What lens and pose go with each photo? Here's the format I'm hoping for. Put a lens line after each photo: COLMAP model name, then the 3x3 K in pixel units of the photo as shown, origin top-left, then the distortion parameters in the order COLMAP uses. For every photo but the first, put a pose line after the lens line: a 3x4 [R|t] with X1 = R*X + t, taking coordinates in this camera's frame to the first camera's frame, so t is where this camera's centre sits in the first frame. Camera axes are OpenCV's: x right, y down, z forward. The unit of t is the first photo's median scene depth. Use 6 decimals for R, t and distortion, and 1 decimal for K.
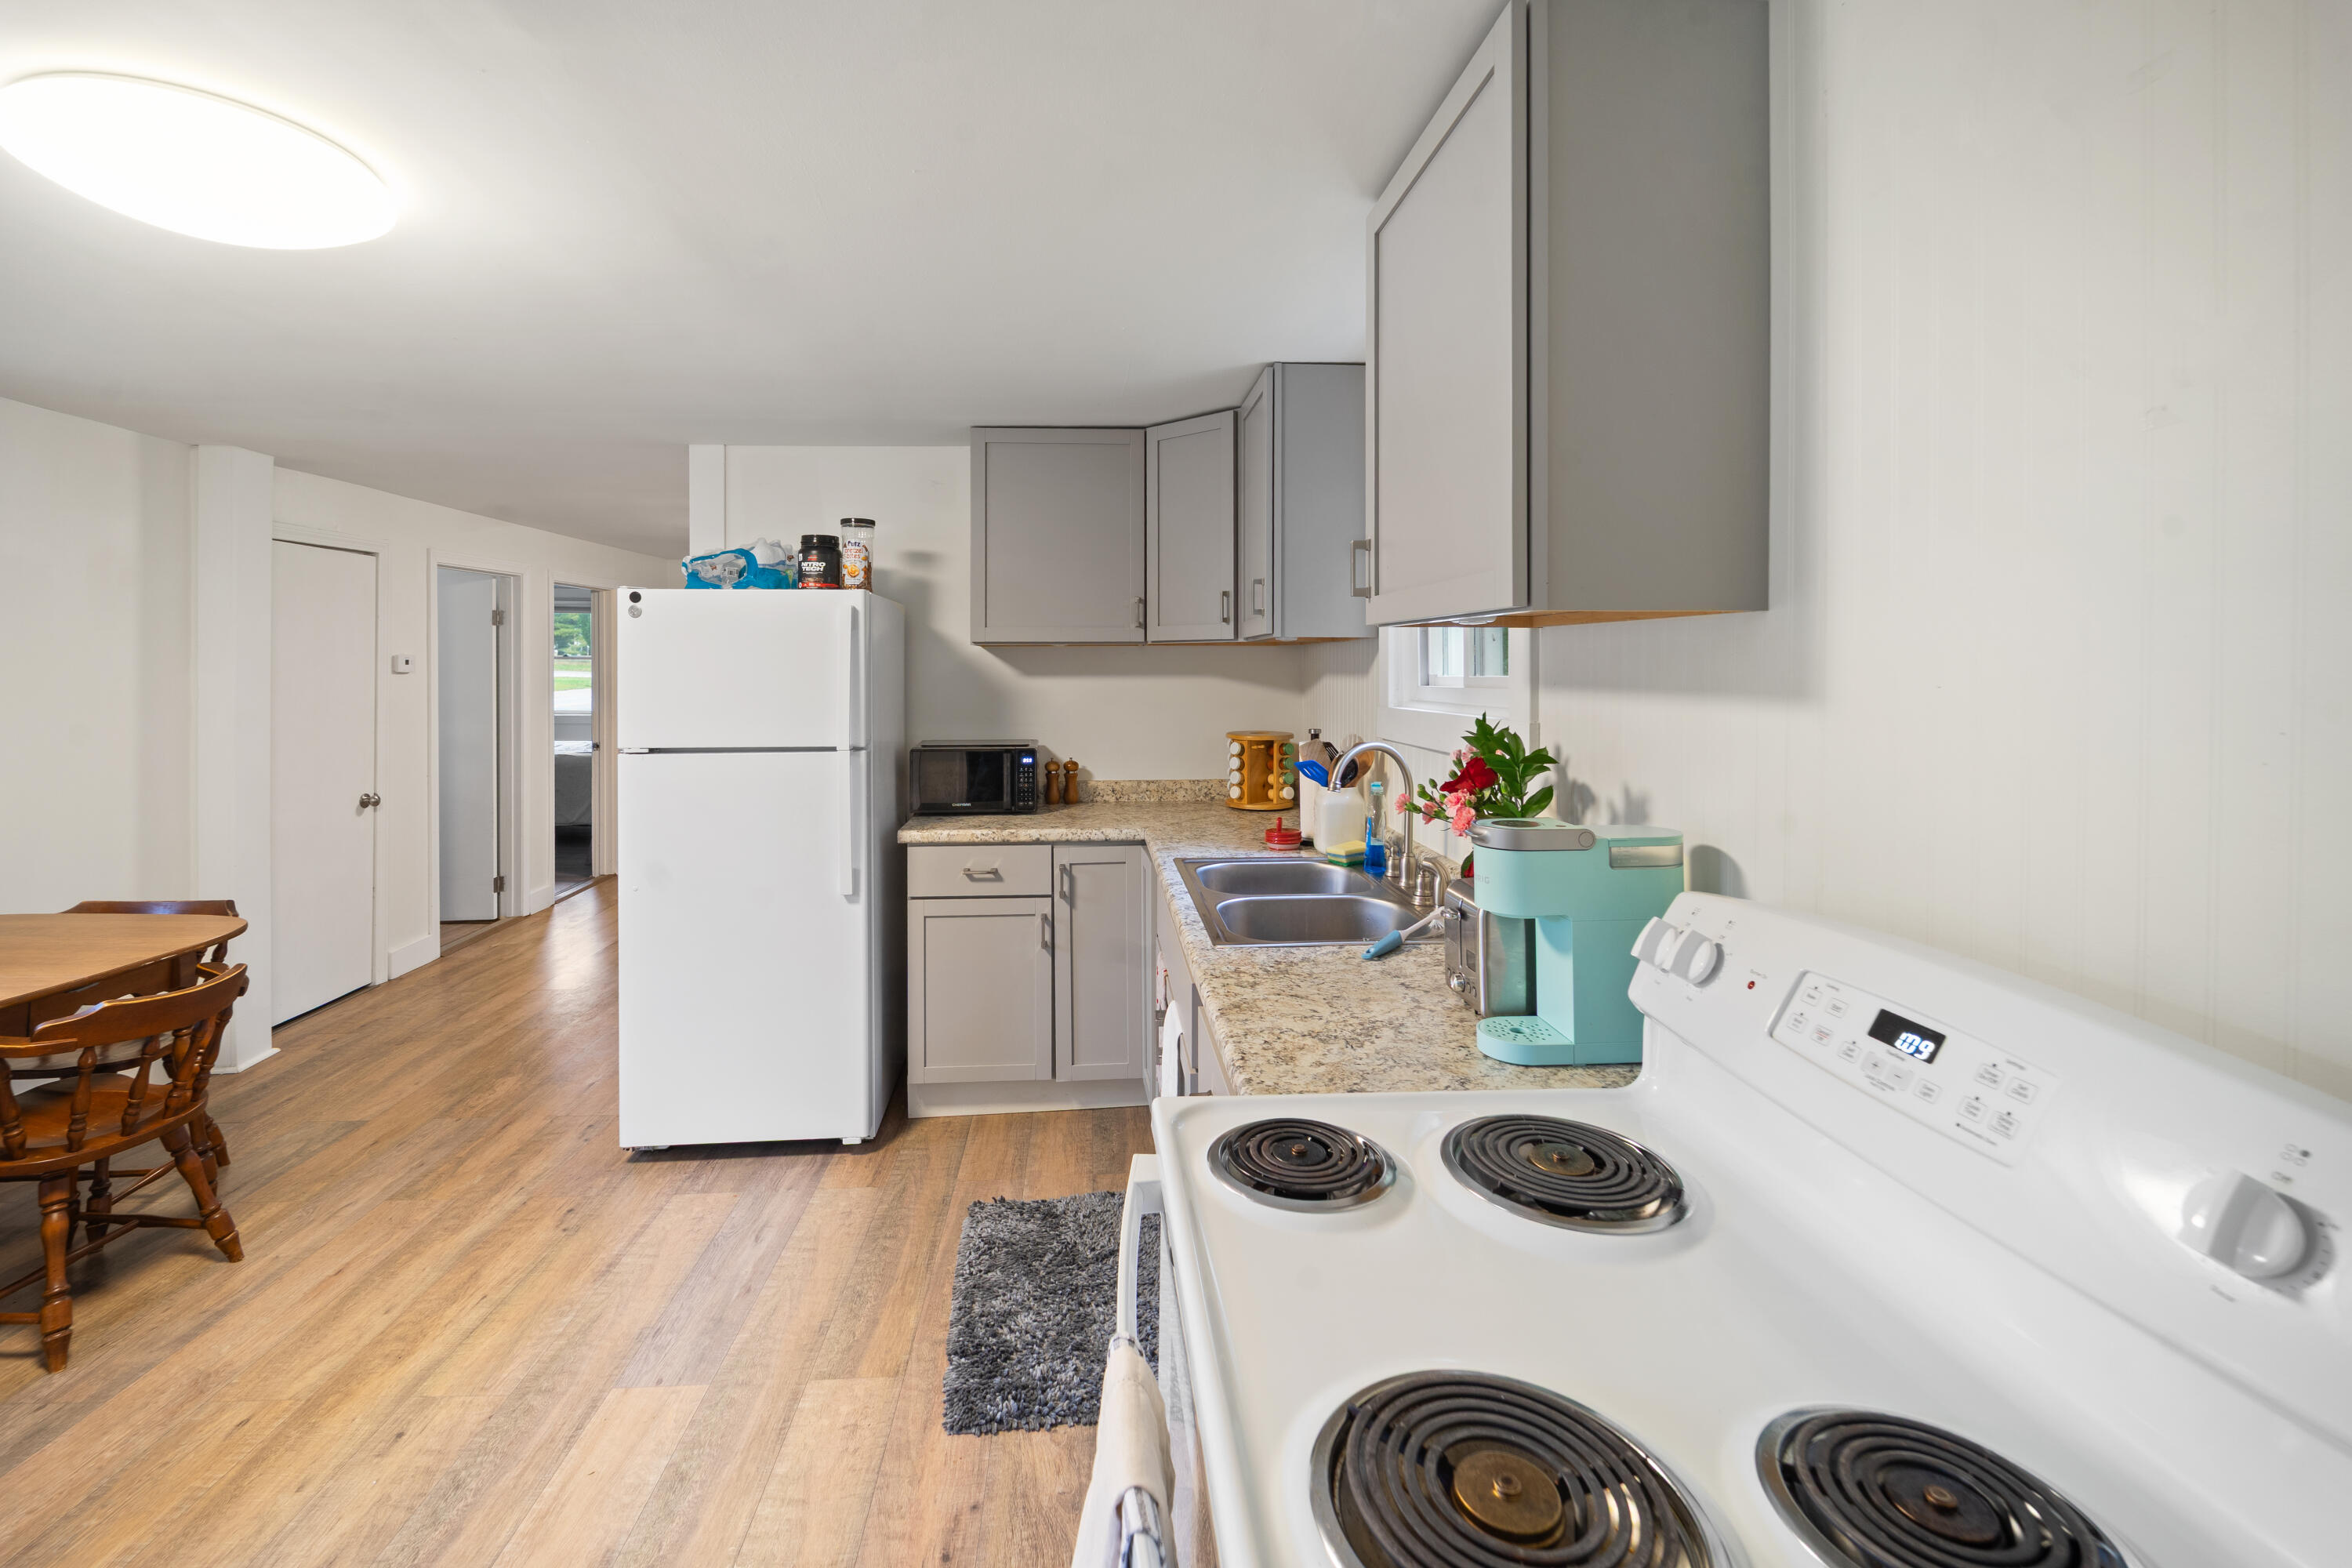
lens RADIAL K [[982.8, 0, 1132.1], [0, 982.8, 673.9], [0, 0, 1]] dist [0.000260, 0.000200]
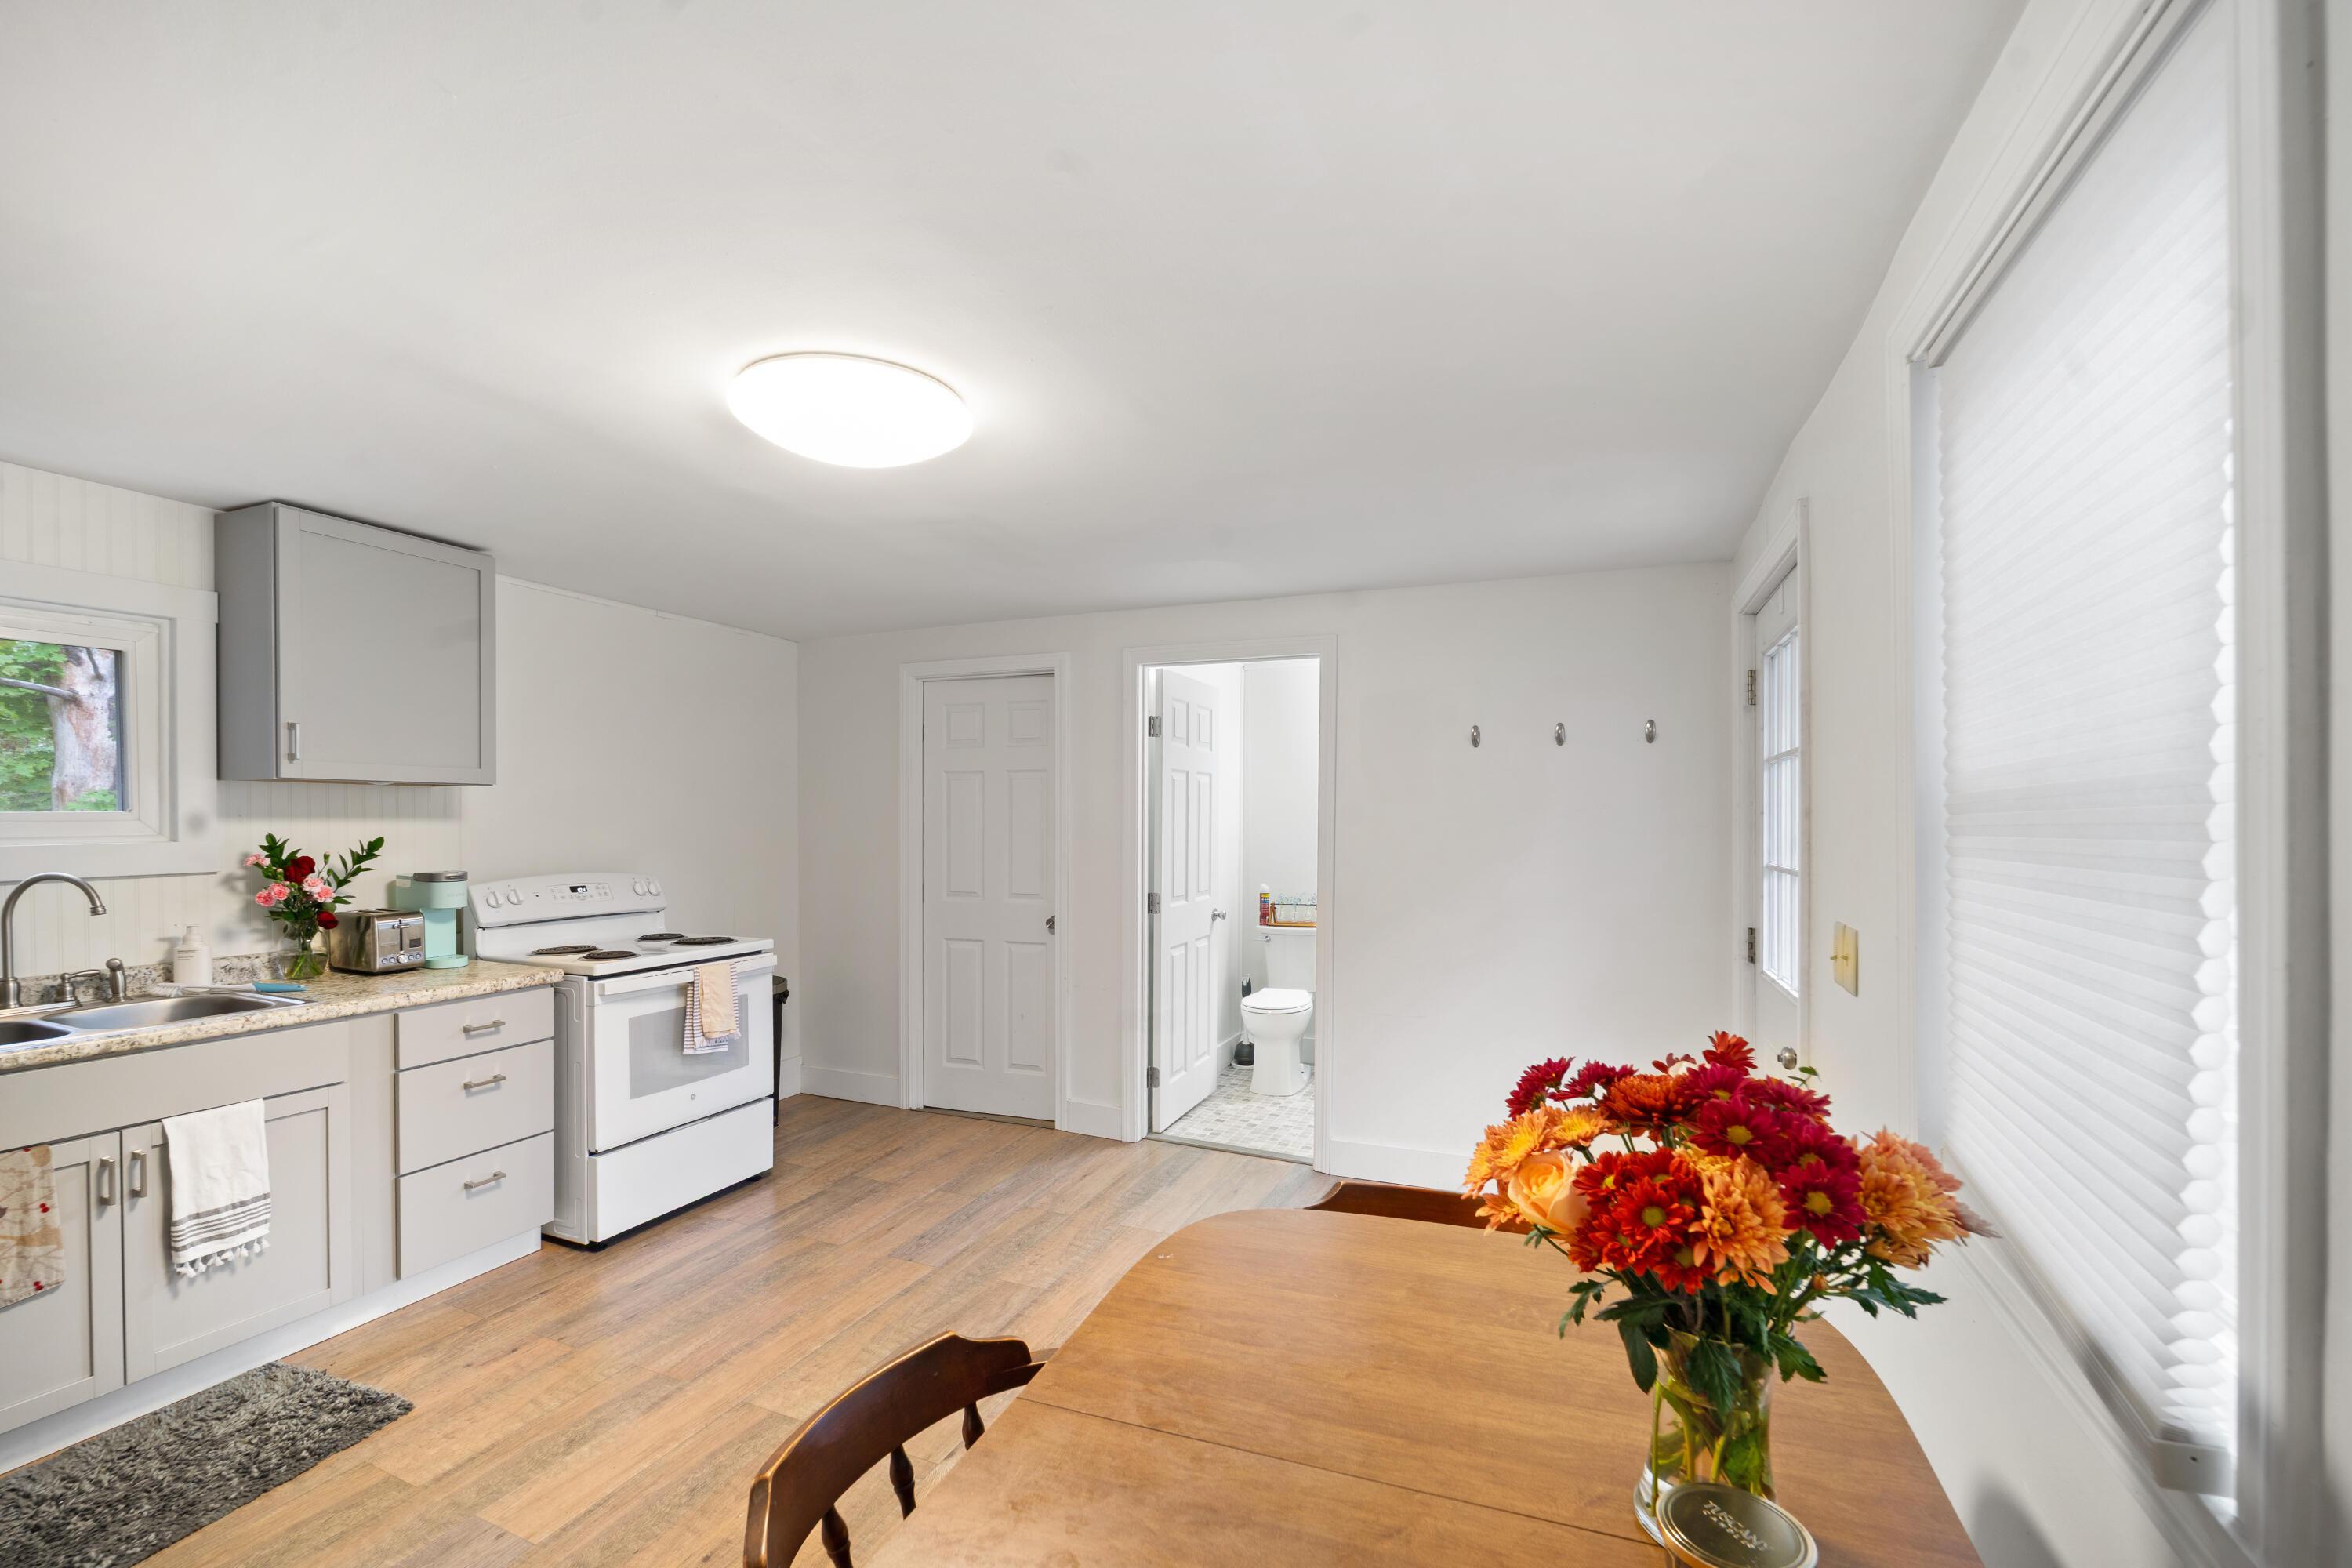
lens RADIAL K [[991.5, 0, 1157.7], [0, 991.5, 796.6], [0, 0, 1]] dist [-0.012349, -0.000171]
pose [[-0.891050, 0.006569, 0.453858, -1.023900], [0.001262, 0.999927, -0.011994, -0.000363], [-0.453903, -0.010114, -0.890993, 1.070975]]
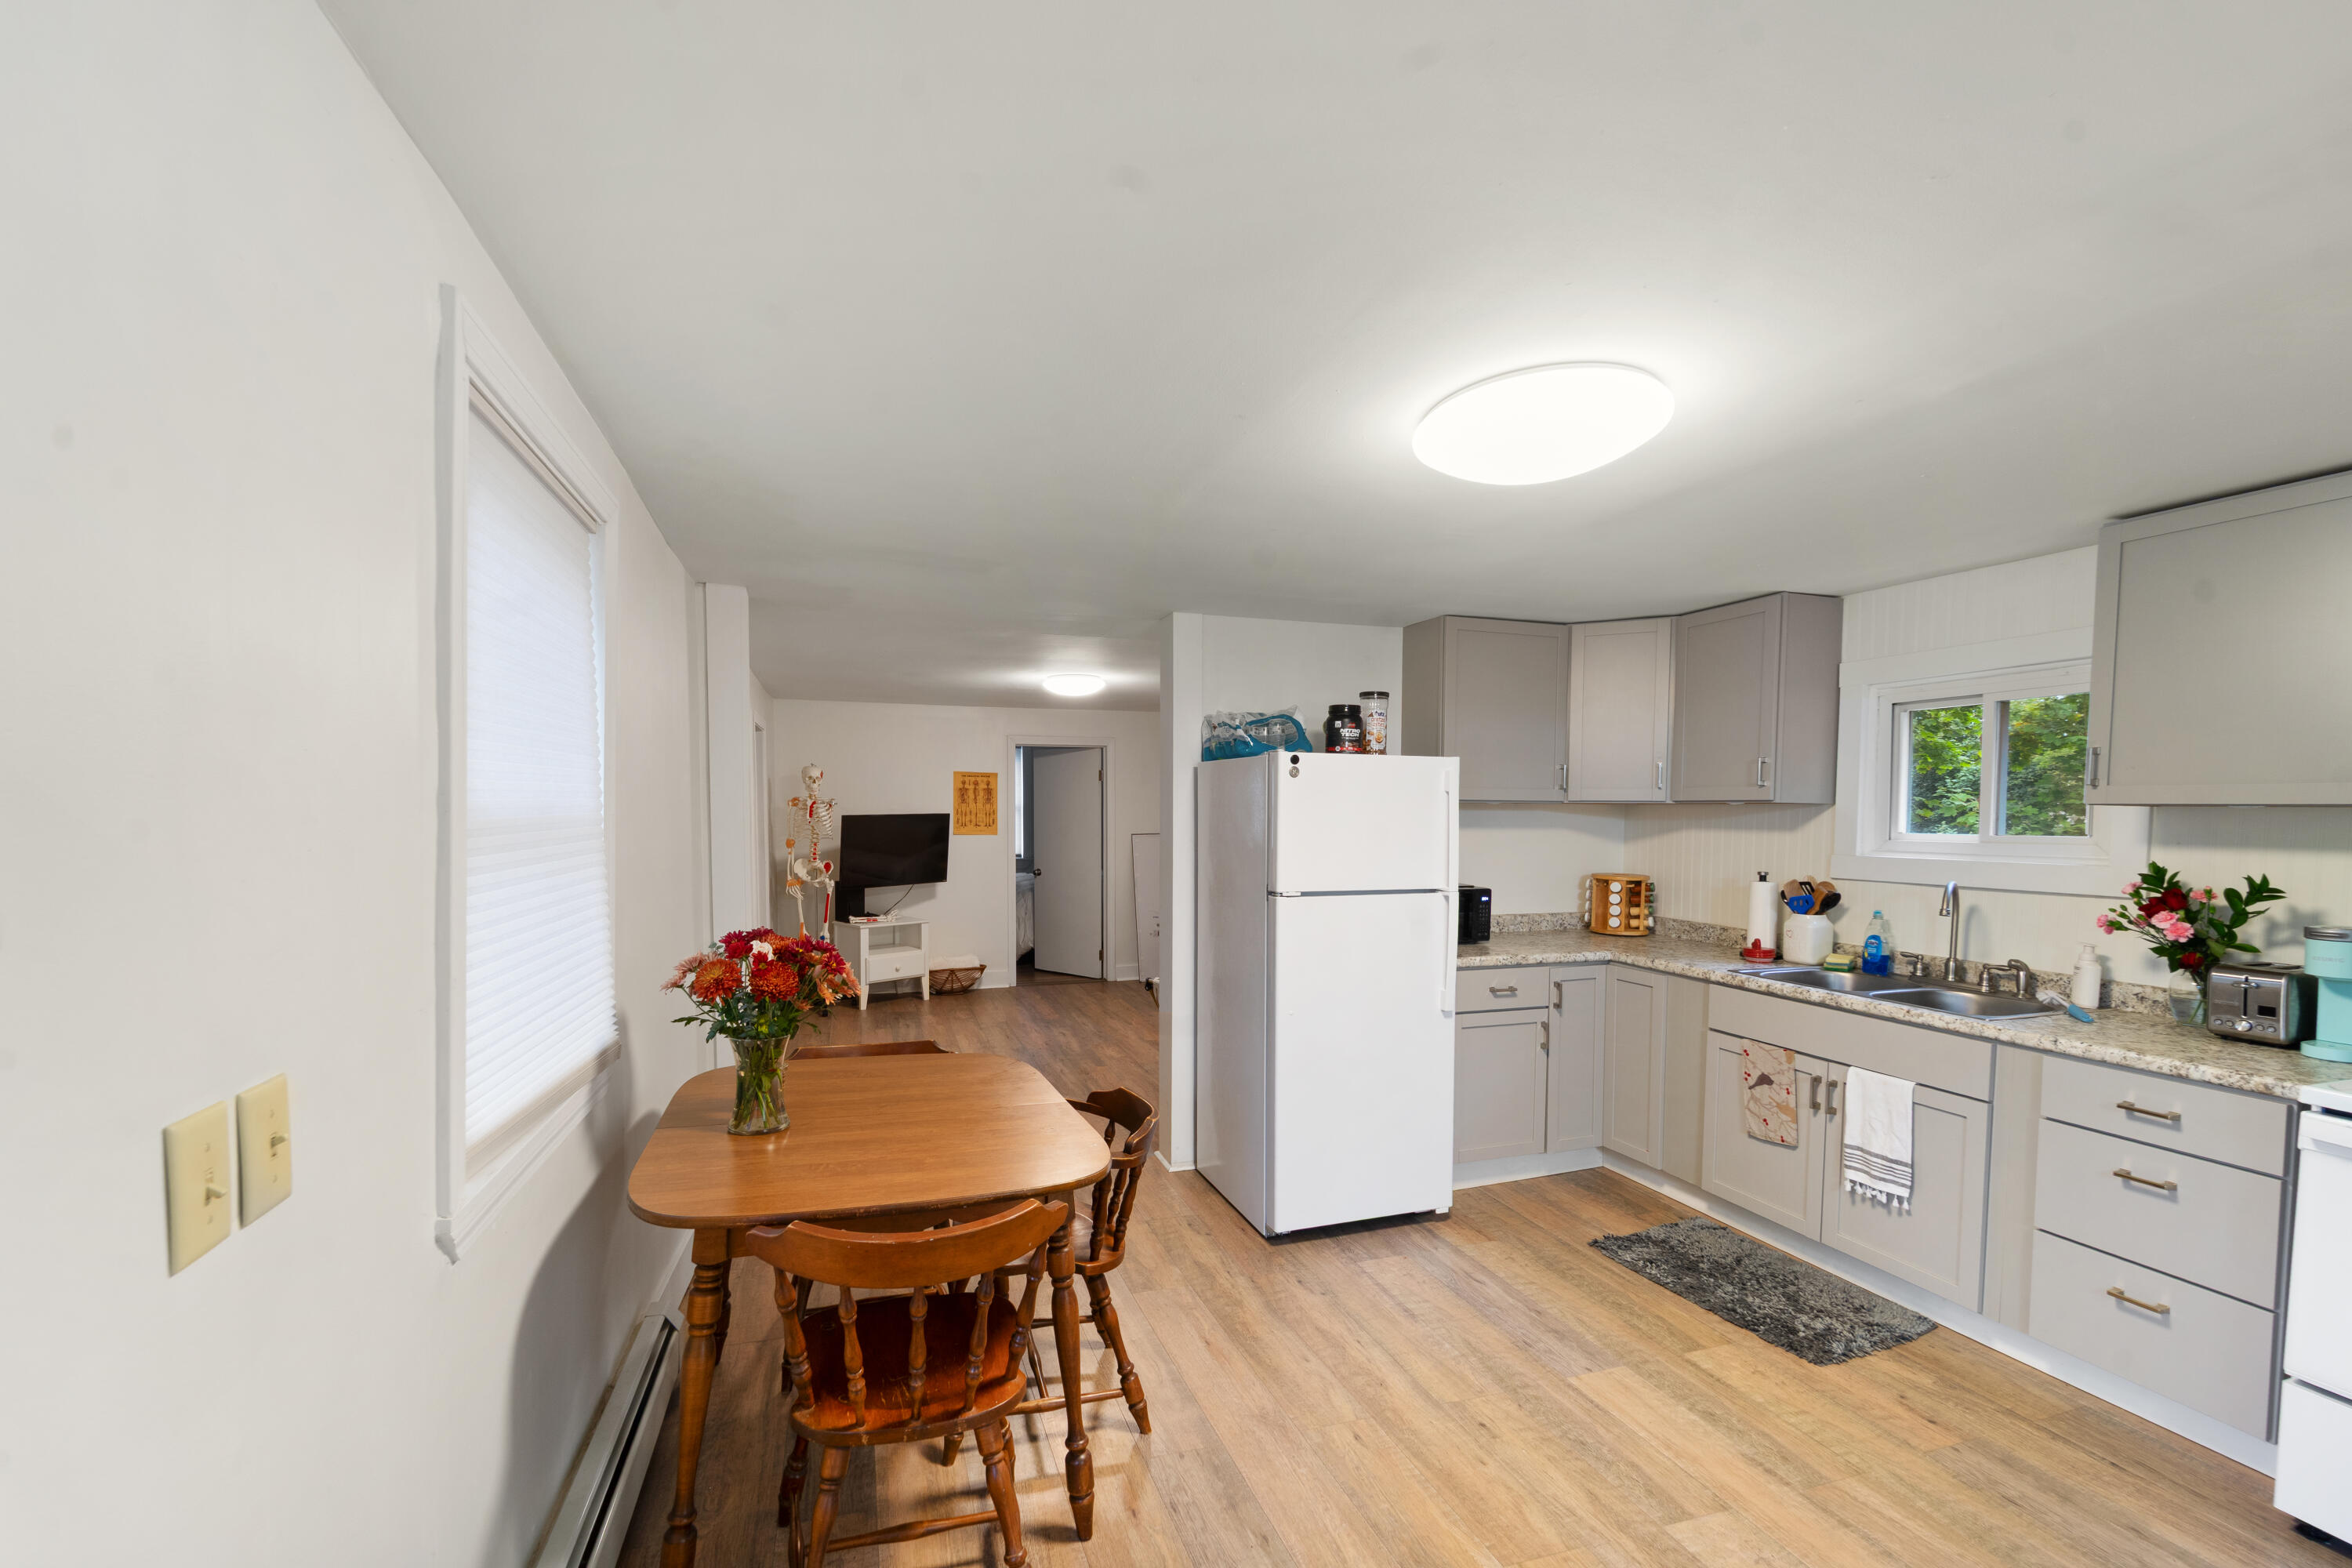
lens RADIAL K [[970.0, 0, 1166.7], [0, 970.0, 856.2], [0, 0, 1]] dist [0.001507, 0.000041]
pose [[0.967604, -0.000571, 0.252473, -0.921740], [-0.009814, 0.999157, 0.039869, -0.008703], [-0.252283, -0.041055, 0.966782, -0.059137]]
